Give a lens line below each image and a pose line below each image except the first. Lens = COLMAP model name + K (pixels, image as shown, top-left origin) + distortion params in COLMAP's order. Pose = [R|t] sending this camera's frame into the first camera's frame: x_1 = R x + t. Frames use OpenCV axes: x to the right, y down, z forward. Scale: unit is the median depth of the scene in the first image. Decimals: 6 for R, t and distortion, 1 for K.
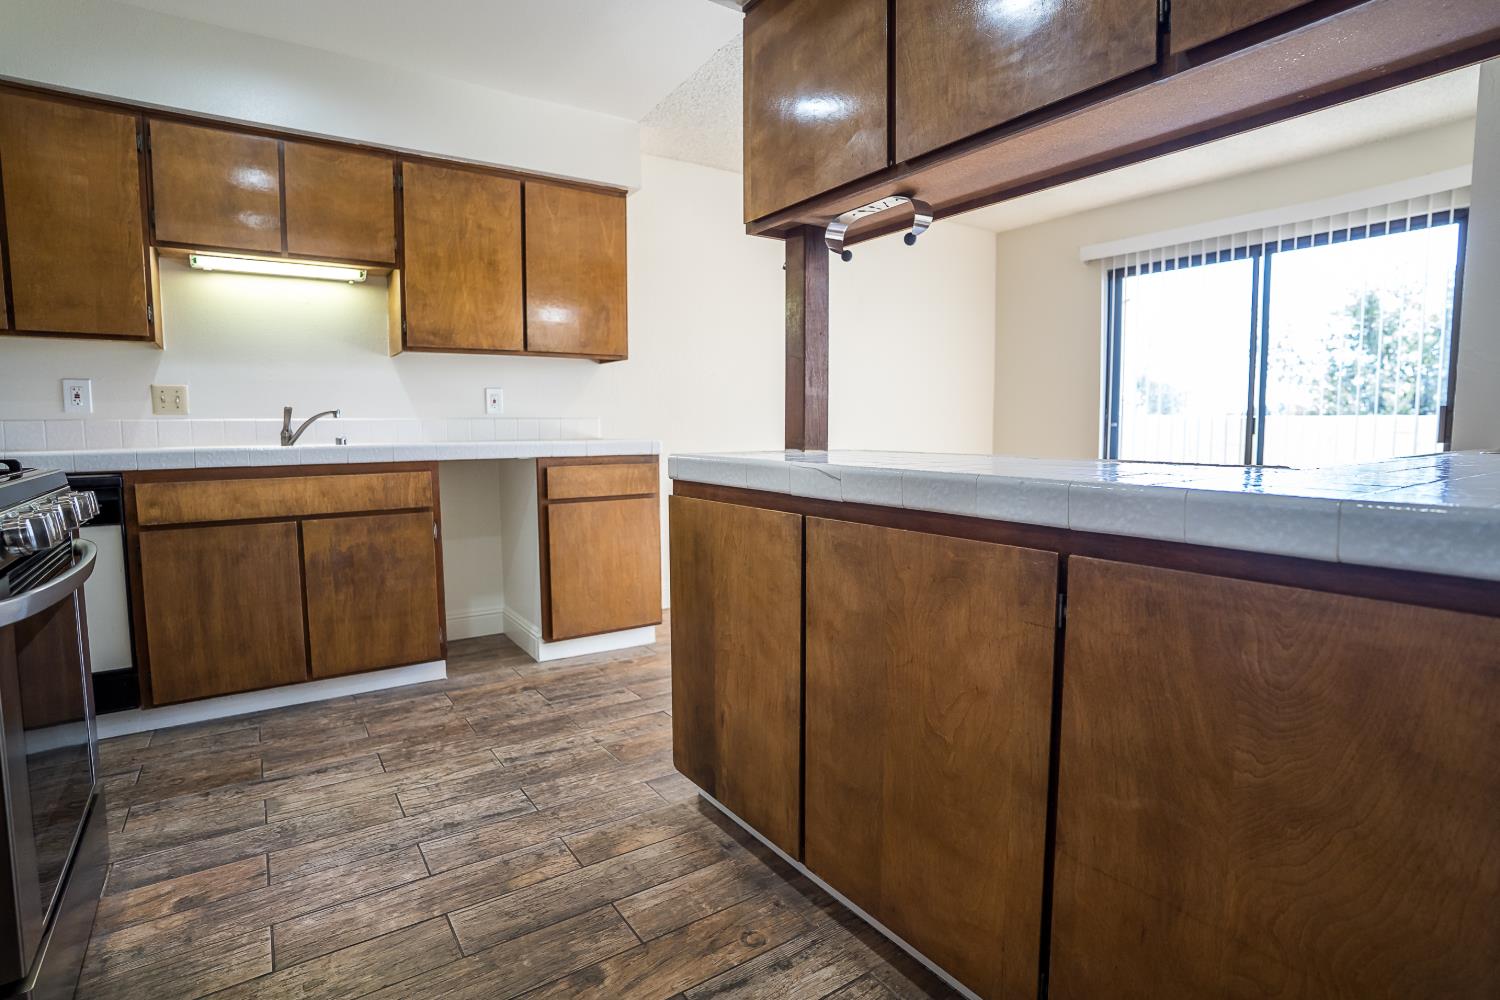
lens RADIAL K [[752.1, 0, 752.8], [0, 752.1, 494.1], [0, 0, 1]] dist [-0.080082, 0.038913]
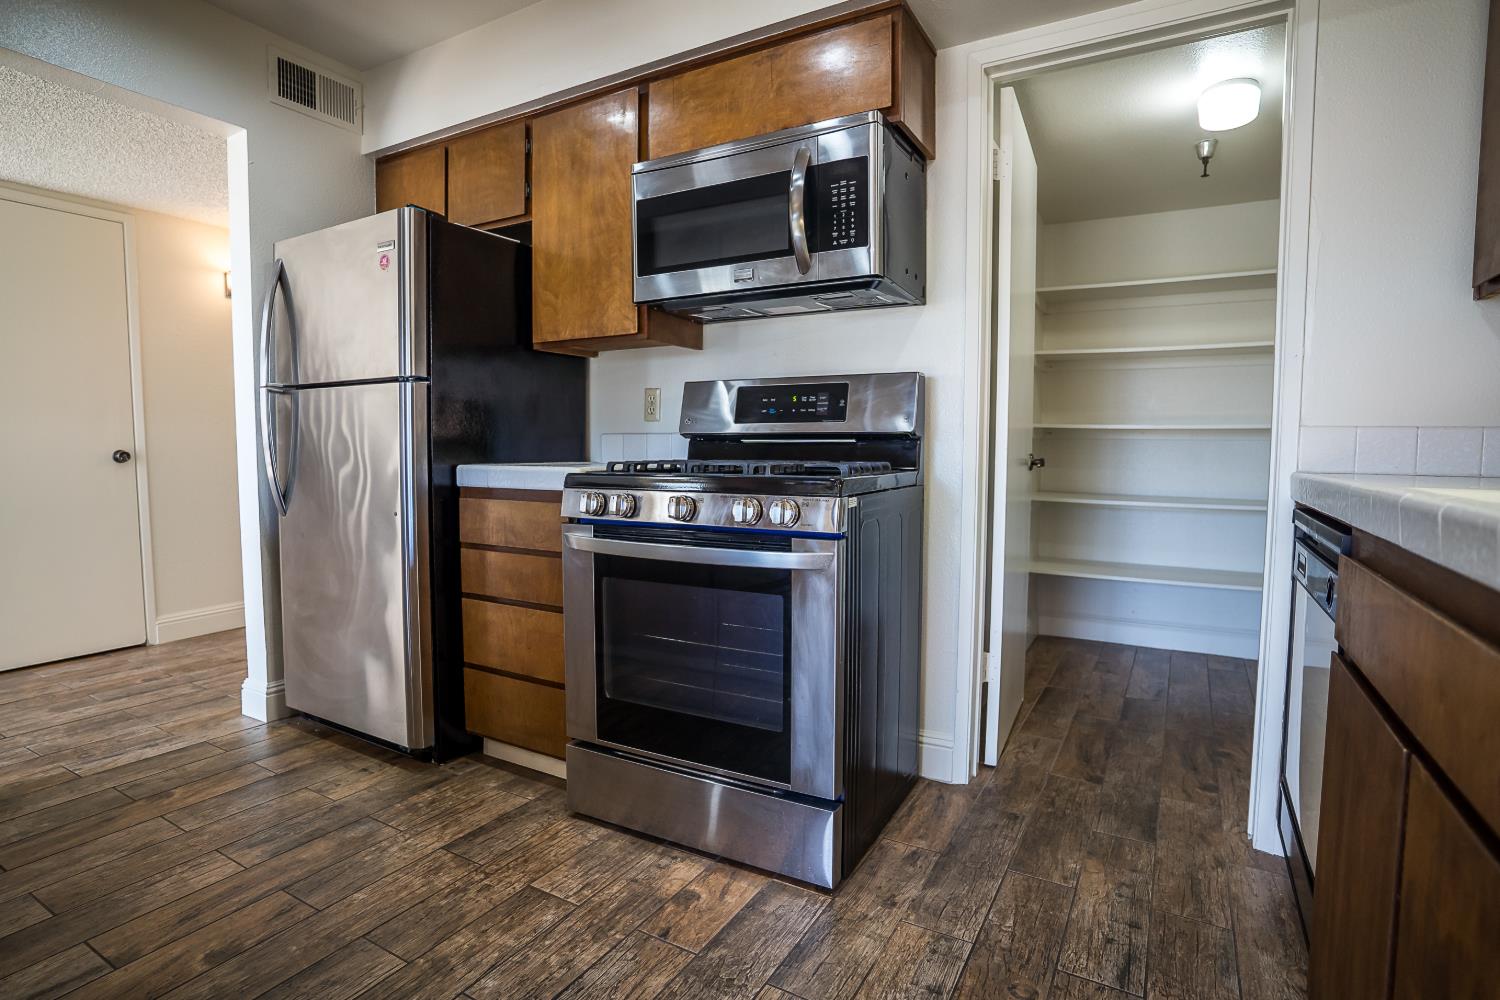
lens RADIAL K [[752.1, 0, 752.8], [0, 752.1, 494.1], [0, 0, 1]] dist [-0.080082, 0.038913]
pose [[-0.901358, 0.035556, -0.431613, -0.439248], [-0.036240, 0.986936, 0.156985, -0.178897], [0.431556, 0.157141, -0.888294, 1.926286]]
